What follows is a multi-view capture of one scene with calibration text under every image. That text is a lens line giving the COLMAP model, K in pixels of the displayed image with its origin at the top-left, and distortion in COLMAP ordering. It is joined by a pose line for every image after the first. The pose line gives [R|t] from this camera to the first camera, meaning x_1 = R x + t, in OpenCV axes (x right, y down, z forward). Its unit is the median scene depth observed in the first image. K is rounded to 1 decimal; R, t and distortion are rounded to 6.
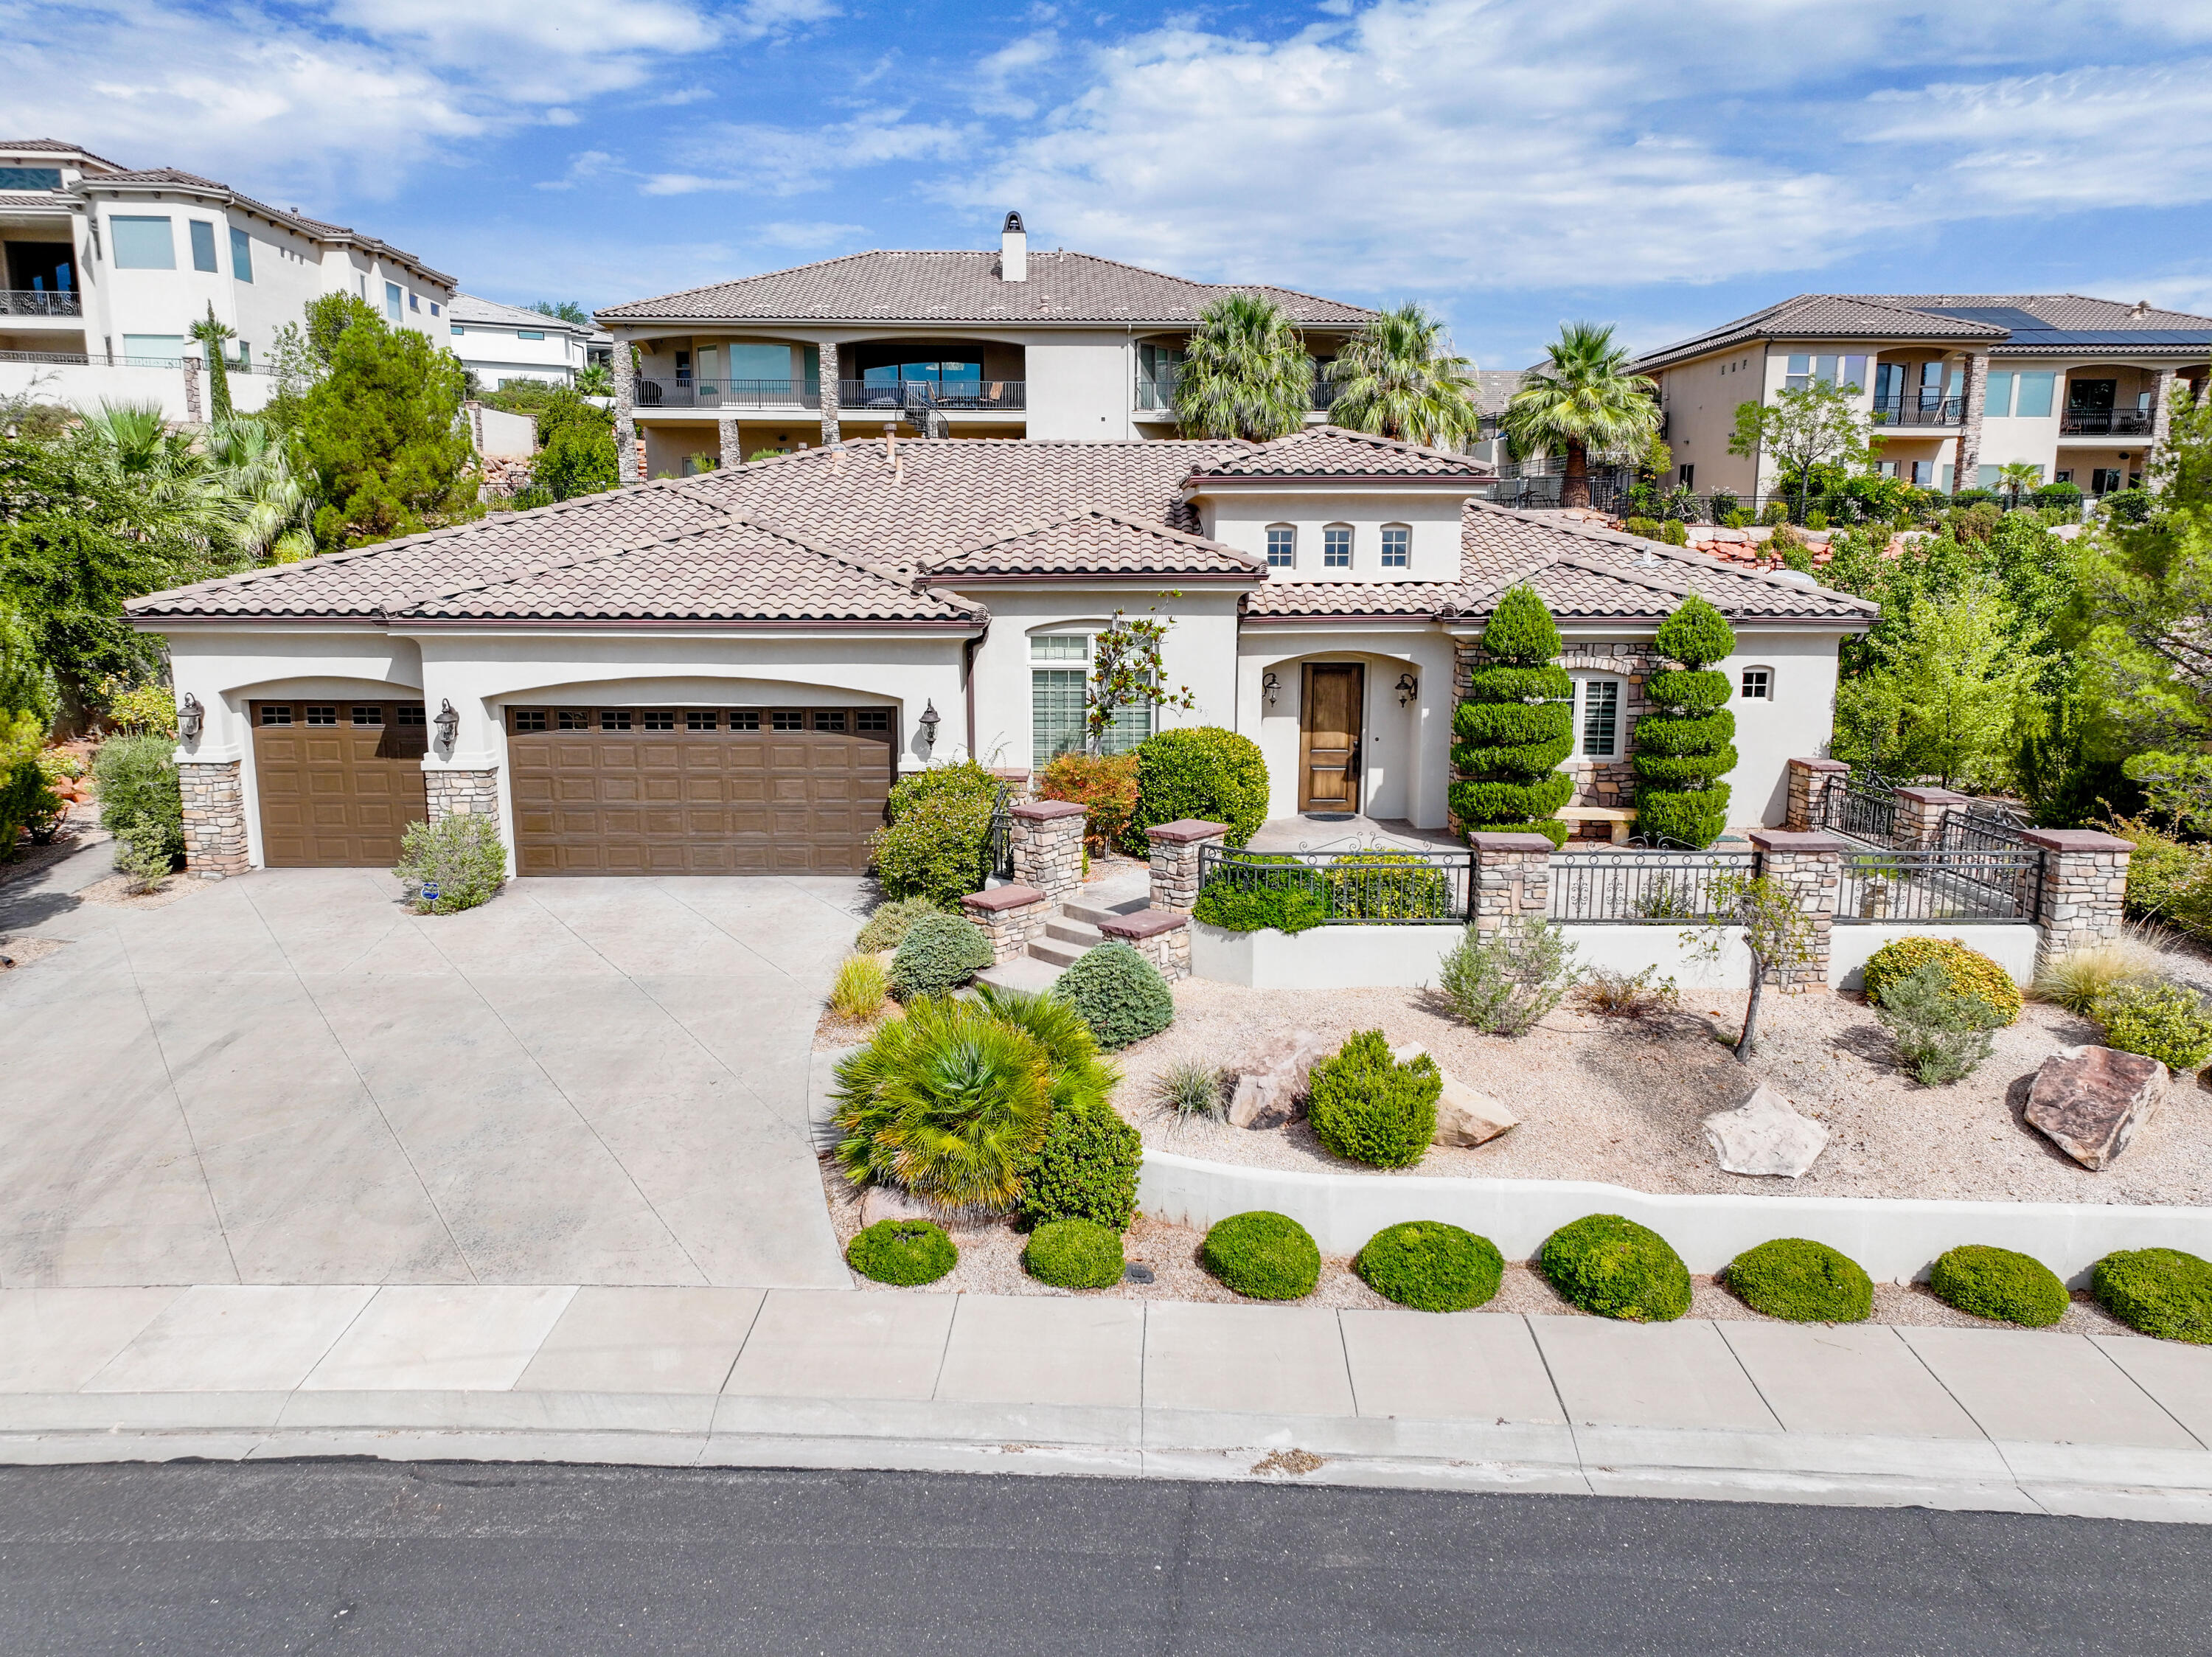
lens RADIAL K [[1582.7, 0, 1111.7], [0, 1582.7, 842.0], [0, 0, 1]] dist [-0.016727, 0.045715]
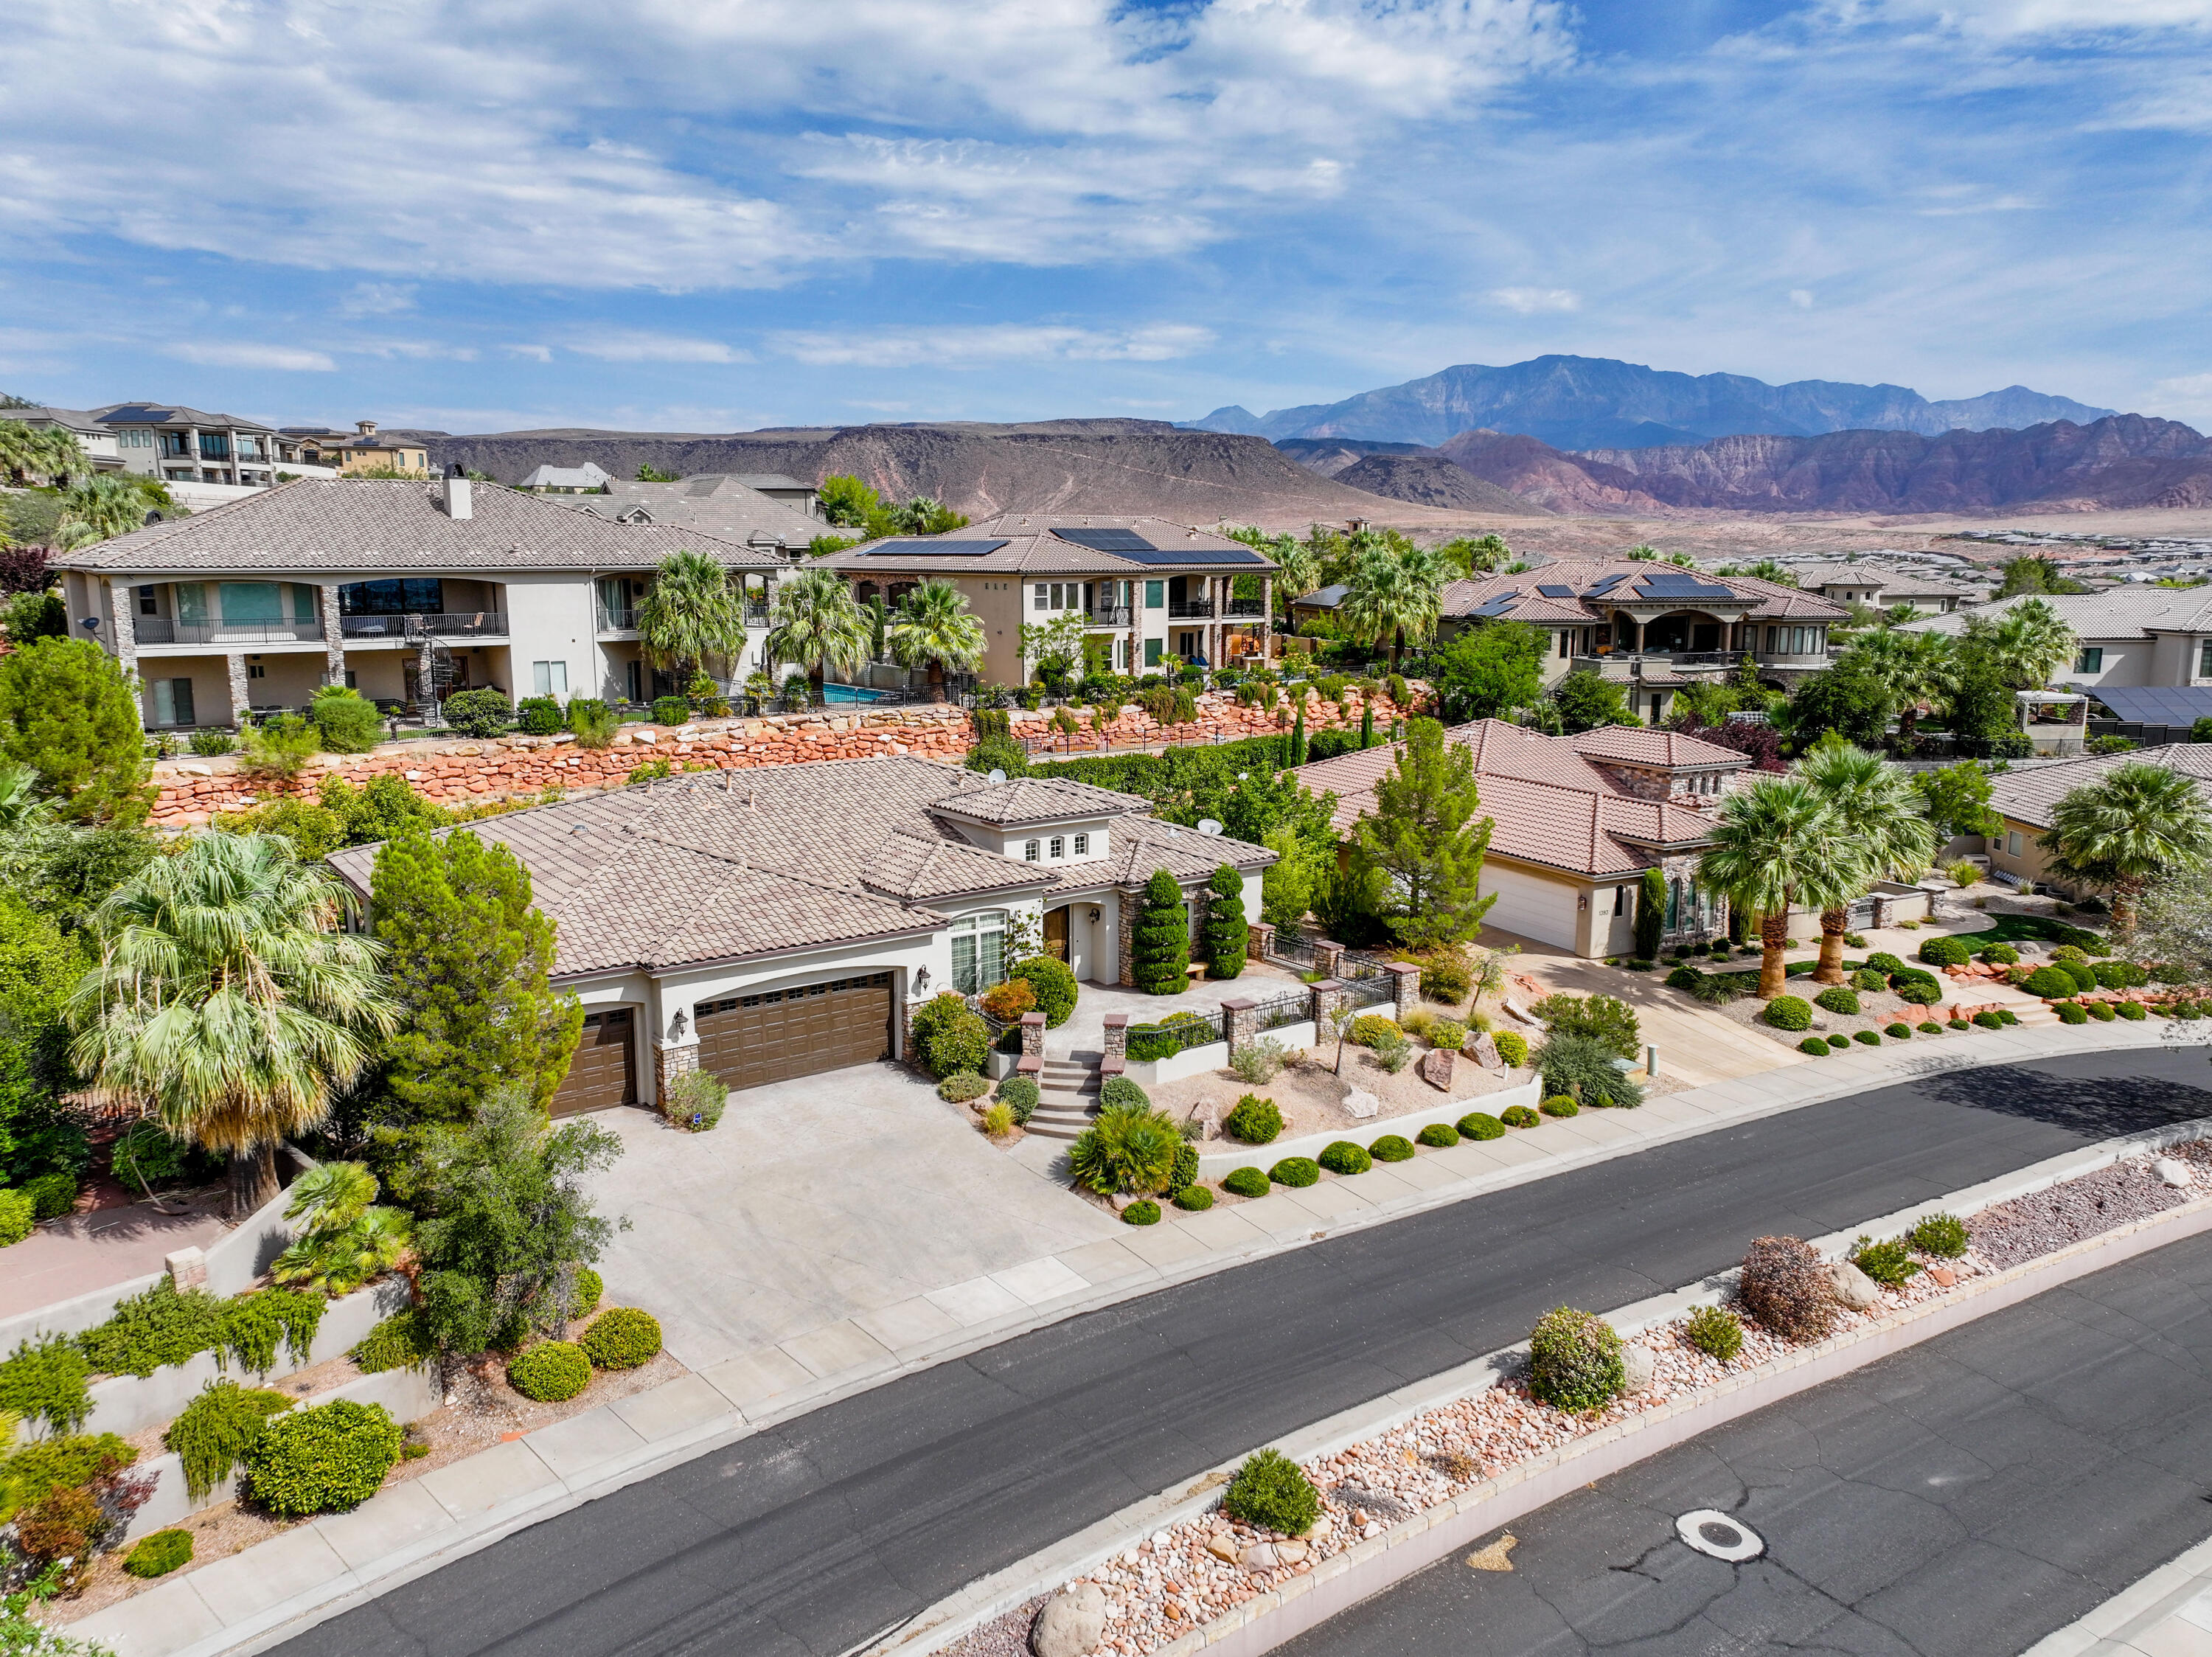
lens RADIAL K [[1542.2, 0, 1108.3], [0, 1542.2, 918.3], [0, 0, 1]] dist [0.005643, 0.006603]
pose [[0.823580, -0.135206, 0.550849, -0.950876], [0.107744, 0.990783, 0.082098, -0.275037], [-0.556872, -0.008264, 0.830557, -0.678983]]
